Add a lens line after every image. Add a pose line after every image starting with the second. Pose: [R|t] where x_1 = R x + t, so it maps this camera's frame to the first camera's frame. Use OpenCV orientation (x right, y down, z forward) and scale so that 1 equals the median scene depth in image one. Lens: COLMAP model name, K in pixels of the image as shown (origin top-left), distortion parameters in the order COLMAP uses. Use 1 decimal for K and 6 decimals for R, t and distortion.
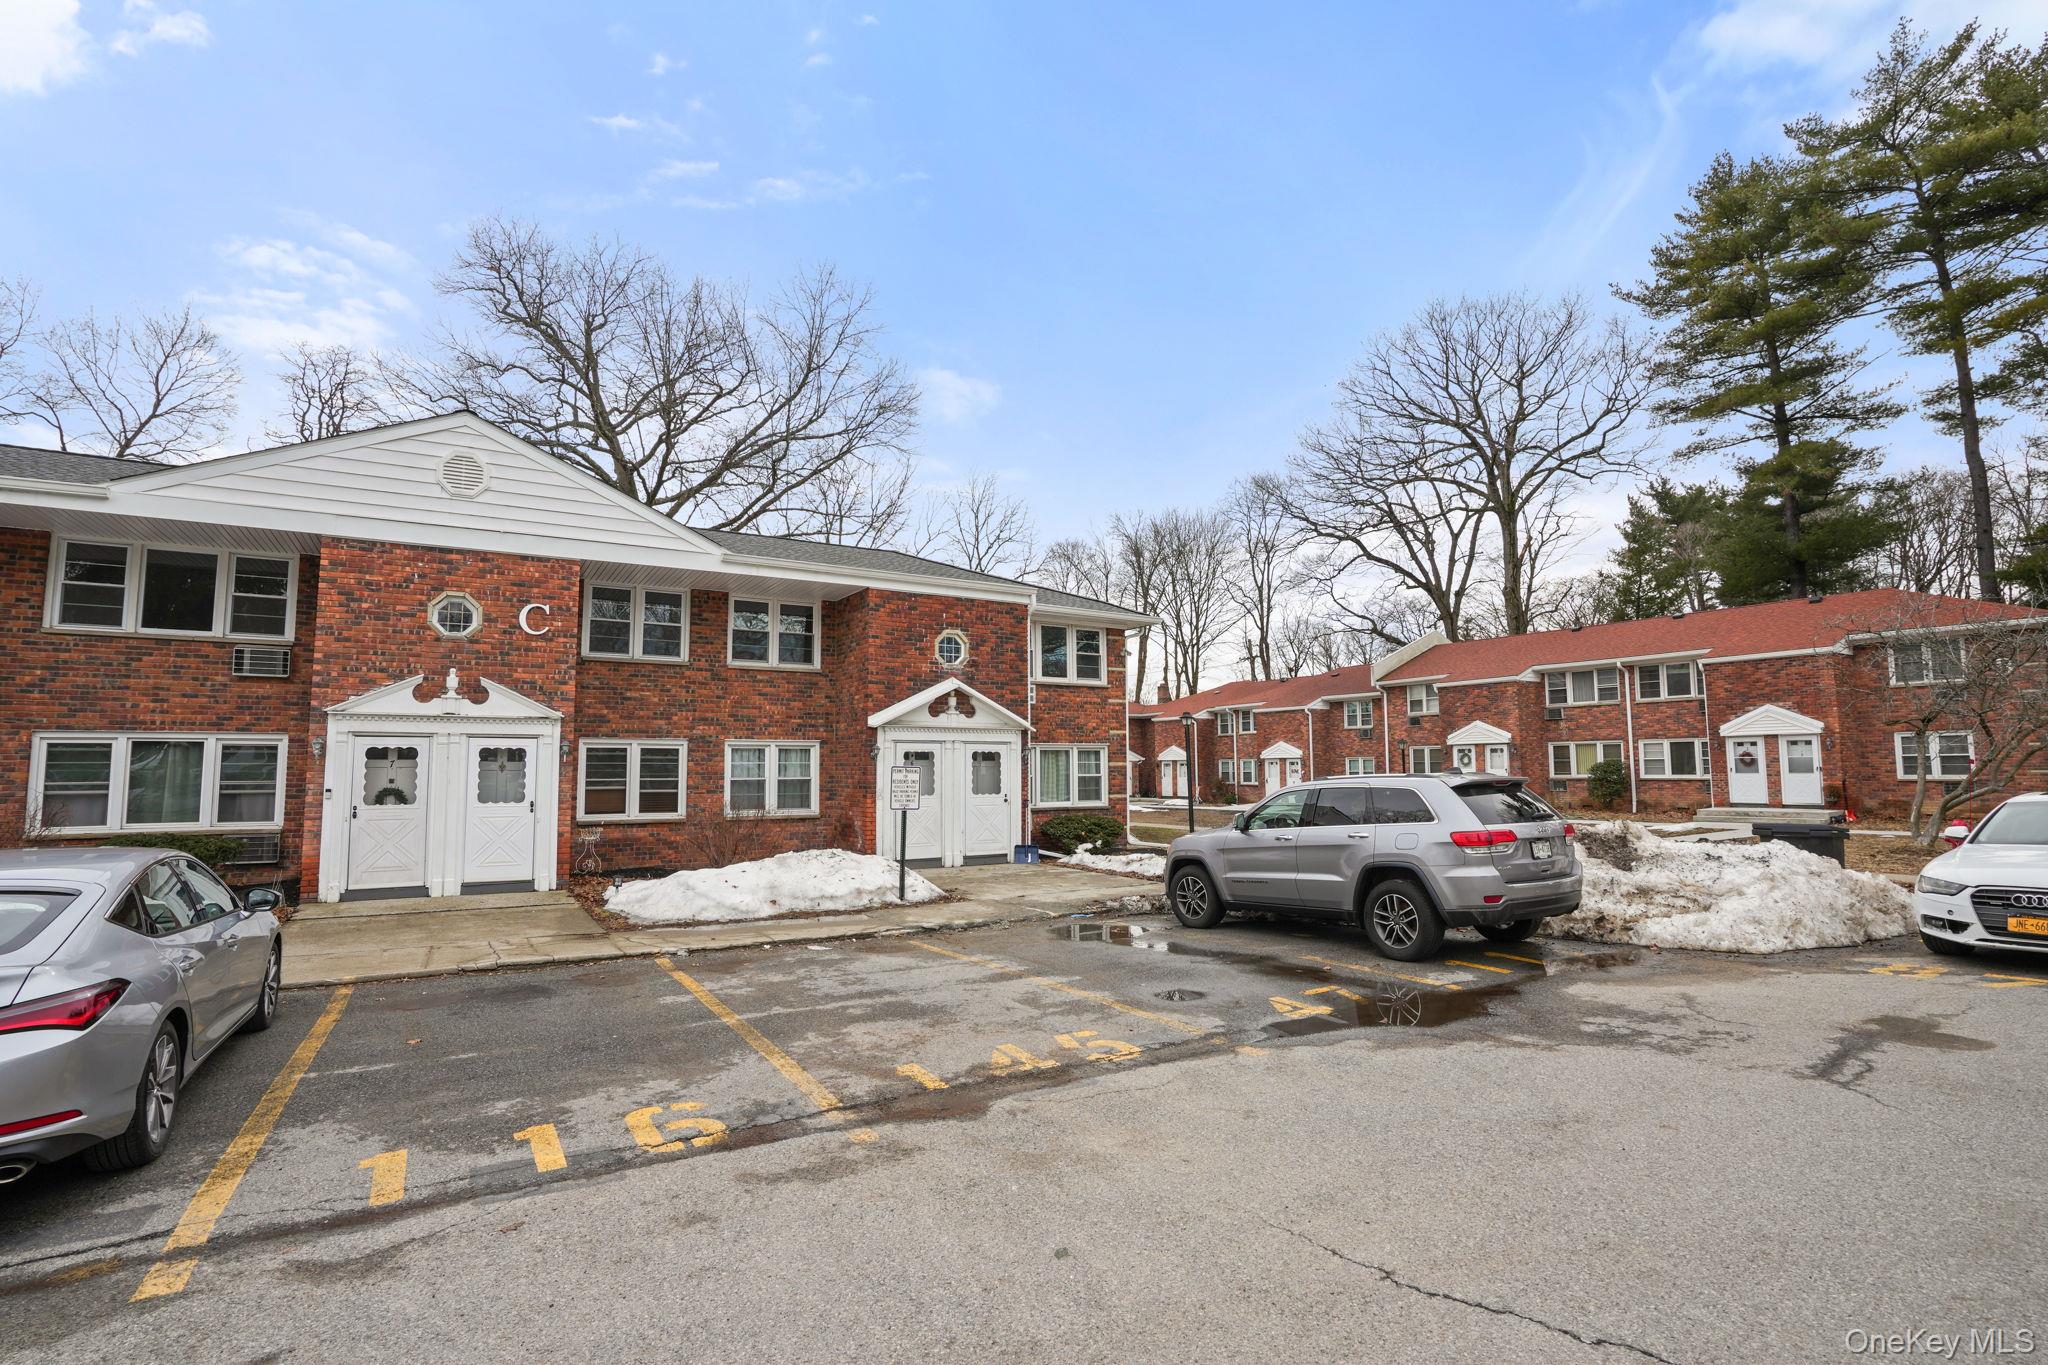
lens RADIAL K [[948.2, 0, 1014.8], [0, 948.2, 676.4], [0, 0, 1]] dist [-0.061961, 0.025908]
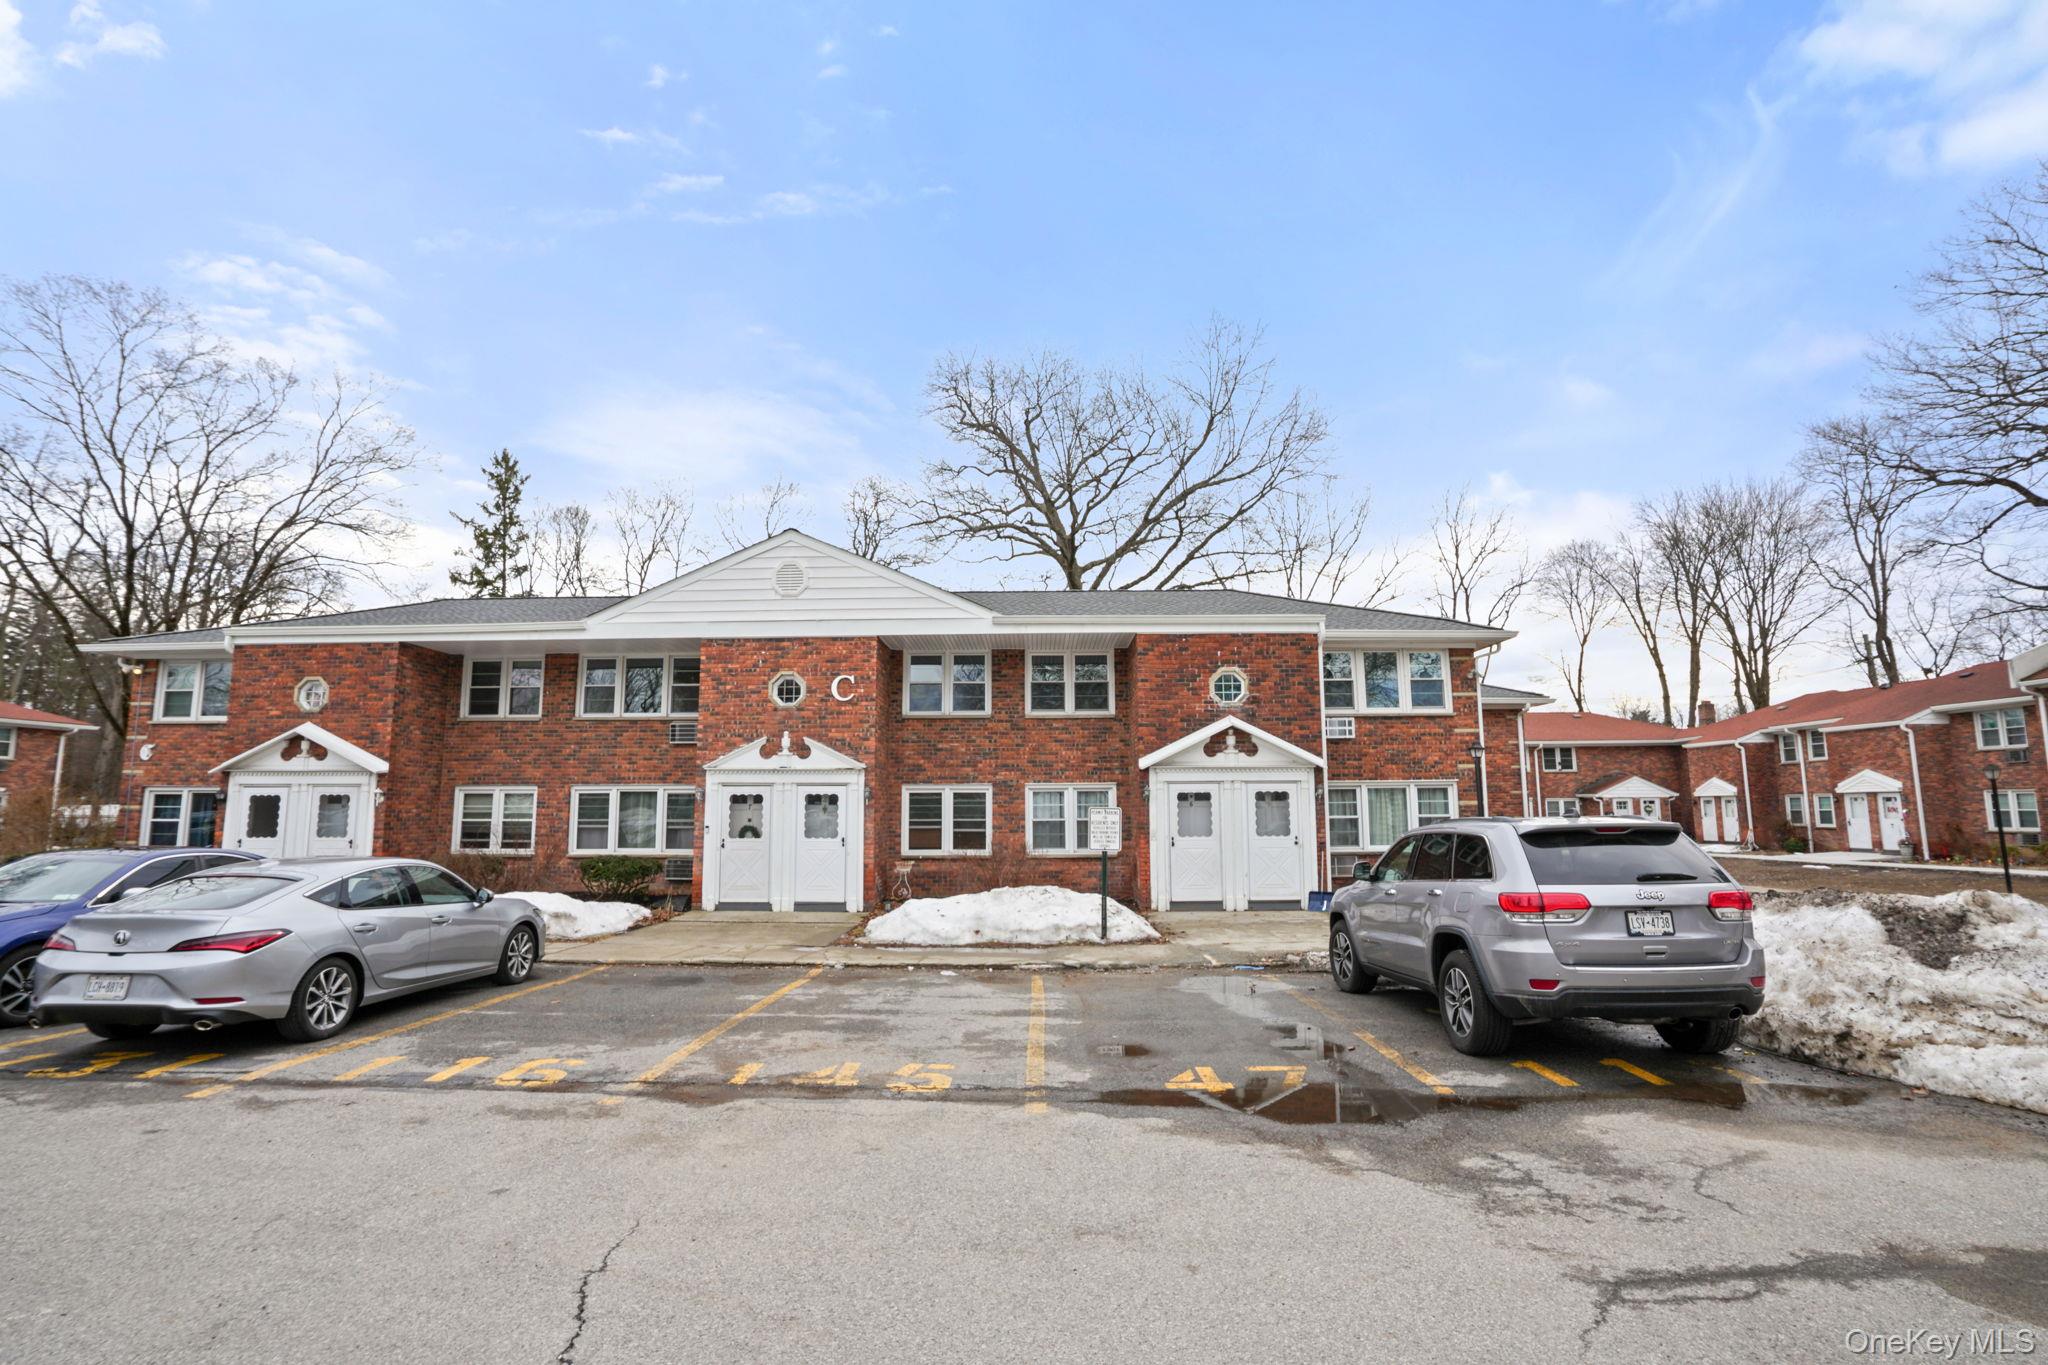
lens RADIAL K [[948.2, 0, 1014.8], [0, 948.2, 676.4], [0, 0, 1]] dist [-0.061961, 0.025908]
pose [[0.839381, -0.074705, -0.538385, 0.304868], [0.051902, 0.997000, -0.057423, 0.005628], [0.541059, 0.020256, 0.840741, 0.067760]]
